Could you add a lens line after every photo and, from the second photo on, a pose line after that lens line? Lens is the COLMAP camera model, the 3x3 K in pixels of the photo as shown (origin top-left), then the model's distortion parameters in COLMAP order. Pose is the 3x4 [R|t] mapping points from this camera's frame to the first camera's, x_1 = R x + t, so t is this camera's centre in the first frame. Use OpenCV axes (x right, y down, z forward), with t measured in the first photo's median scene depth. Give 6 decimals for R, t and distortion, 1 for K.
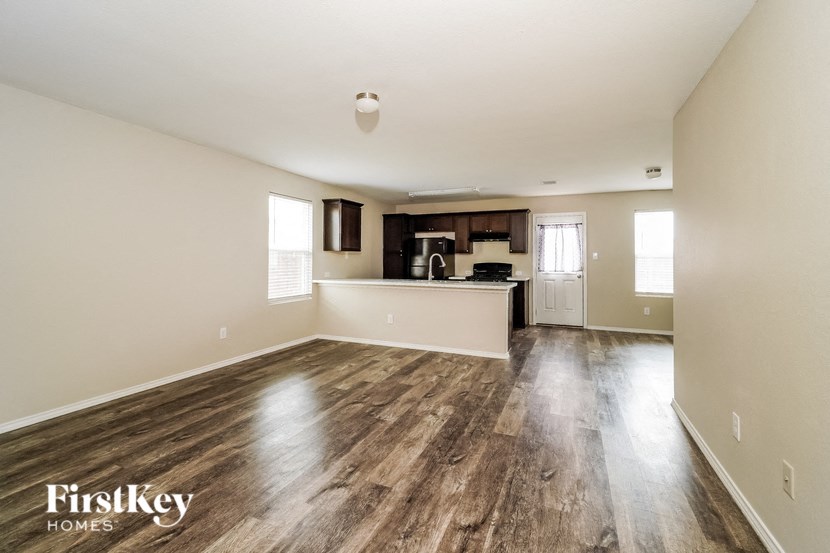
lens RADIAL K [[370.5, 0, 410.9], [0, 370.5, 263.0], [0, 0, 1]] dist [0.000834, 0.000179]
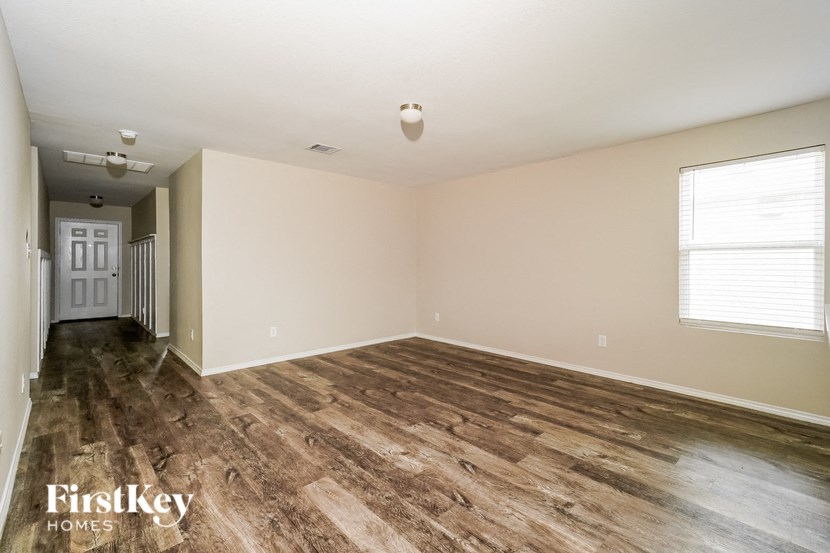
lens RADIAL K [[370.5, 0, 410.9], [0, 370.5, 263.0], [0, 0, 1]] dist [0.000834, 0.000179]
pose [[-0.396286, -0.007677, -0.918095, 0.765339], [-0.012925, 0.999913, -0.002783, -0.000634], [0.918036, 0.010763, -0.396350, 1.277312]]
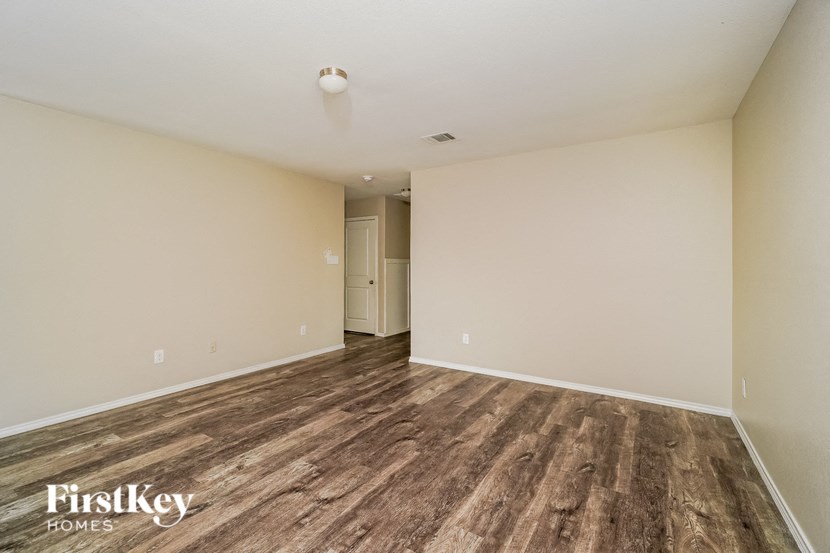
lens RADIAL K [[370.5, 0, 410.9], [0, 370.5, 263.0], [0, 0, 1]] dist [0.000834, 0.000179]
pose [[-0.986702, -0.010125, 0.162227, -0.390850], [-0.009957, 0.999949, 0.001850, -0.017083], [-0.162237, 0.000210, -0.986752, 1.636667]]
